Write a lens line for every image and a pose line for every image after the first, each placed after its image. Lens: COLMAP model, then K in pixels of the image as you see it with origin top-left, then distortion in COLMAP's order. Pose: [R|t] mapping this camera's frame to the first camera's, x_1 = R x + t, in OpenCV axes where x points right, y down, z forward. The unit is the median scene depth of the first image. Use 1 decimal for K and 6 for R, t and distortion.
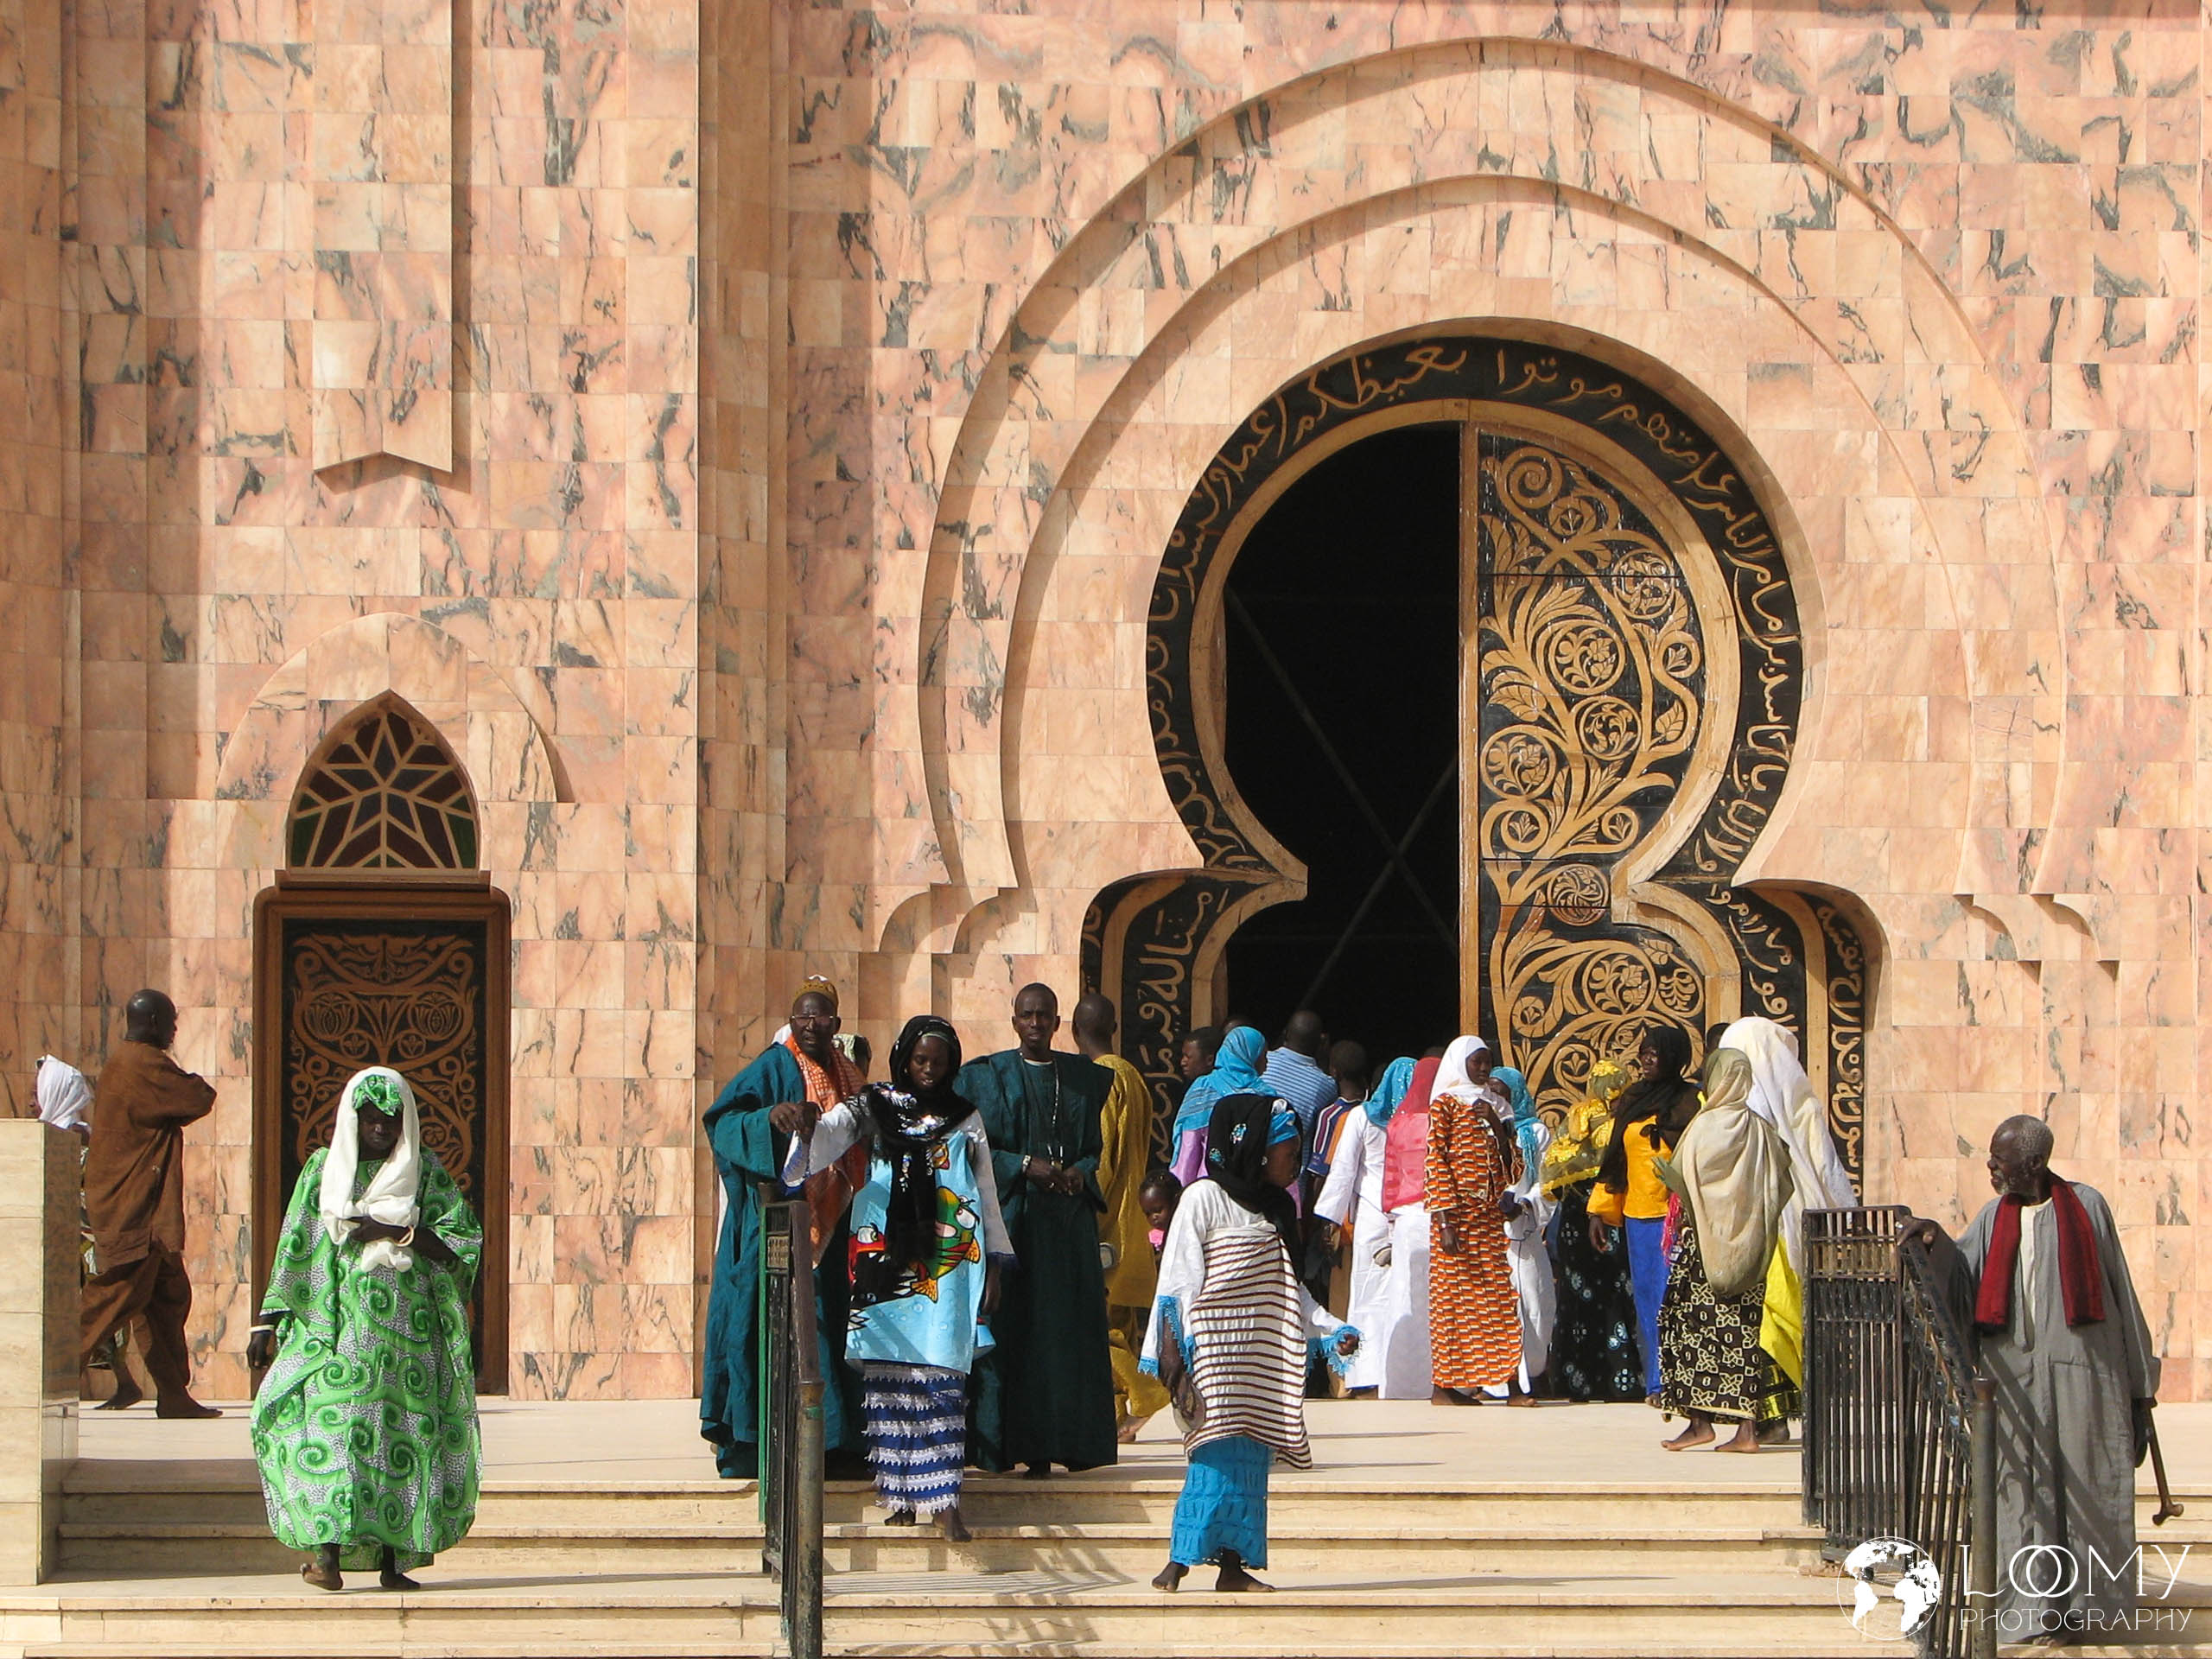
lens RADIAL K [[7904.7, 0, 1106.0], [0, 7904.7, 829.5], [0, 0, 1]] dist [0.164017, 1.379054]
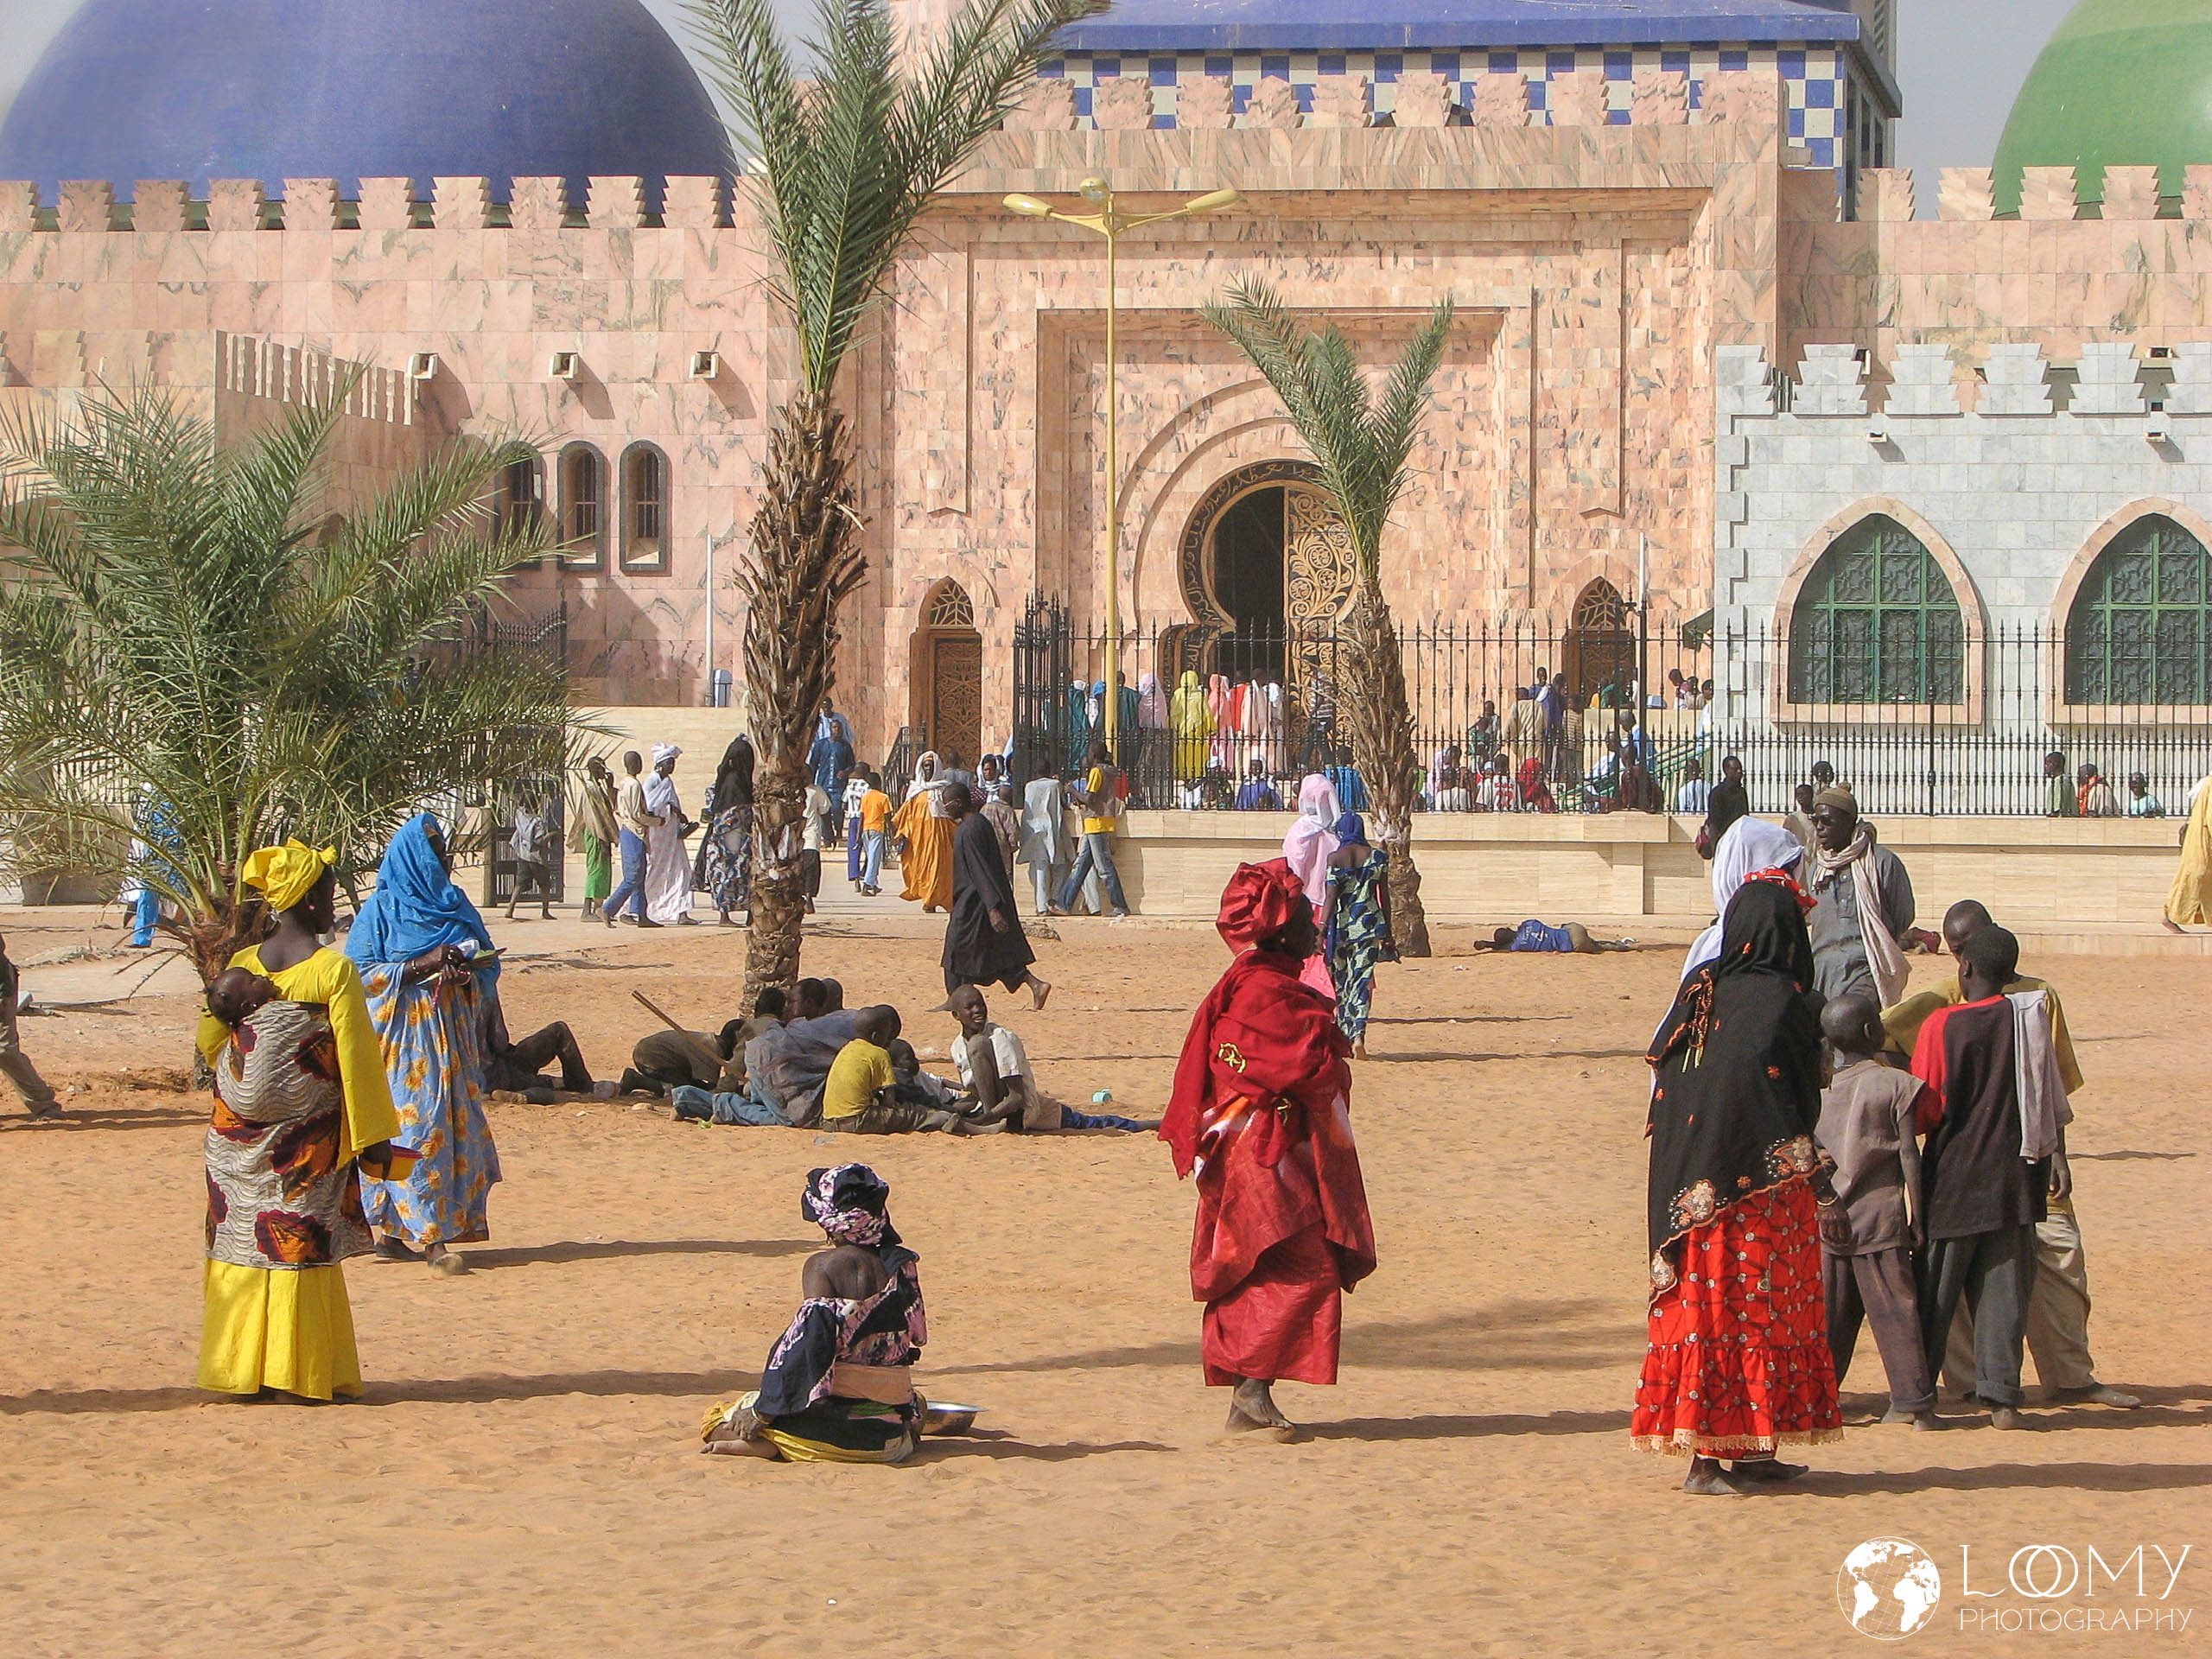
lens RADIAL K [[7219.5, 0, 1106.0], [0, 7219.5, 829.5], [0, 0, 1]] dist [0.008928, 0.545868]
pose [[0.971997, 0.003126, -0.234973, 0.707068], [0.011240, 0.998149, 0.059774, -0.092643], [0.234724, -0.060741, 0.970162, -2.031147]]
